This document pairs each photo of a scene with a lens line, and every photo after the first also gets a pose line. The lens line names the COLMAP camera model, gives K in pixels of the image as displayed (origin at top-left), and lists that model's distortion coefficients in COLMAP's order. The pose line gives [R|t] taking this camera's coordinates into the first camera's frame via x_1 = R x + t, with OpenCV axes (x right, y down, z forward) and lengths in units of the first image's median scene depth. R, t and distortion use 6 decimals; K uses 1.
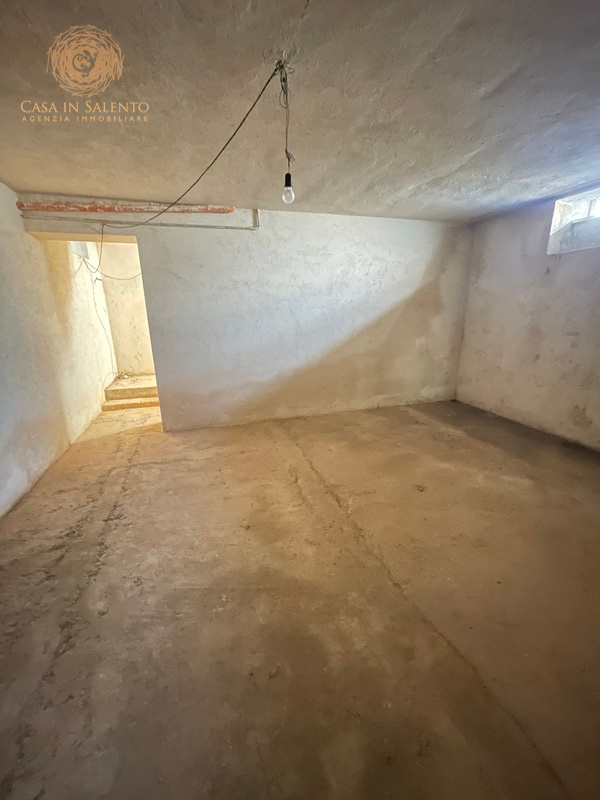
lens RADIAL K [[324.7, 0, 300.8], [0, 324.7, 400.1], [0, 0, 1]] dist [-0.000345, -0.001669]
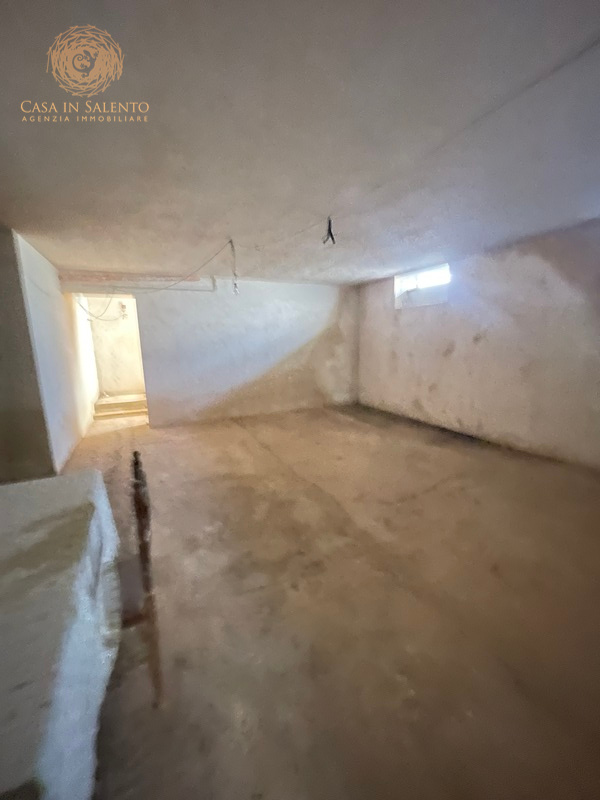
lens RADIAL K [[324.7, 0, 299.4], [0, 324.7, 399.5], [0, 0, 1]] dist [-0.000345, -0.001669]
pose [[0.989455, -0.031188, 0.141445, 0.021853], [0.044471, 0.994789, -0.091742, 0.130225], [-0.137847, 0.097065, 0.985686, -0.473816]]
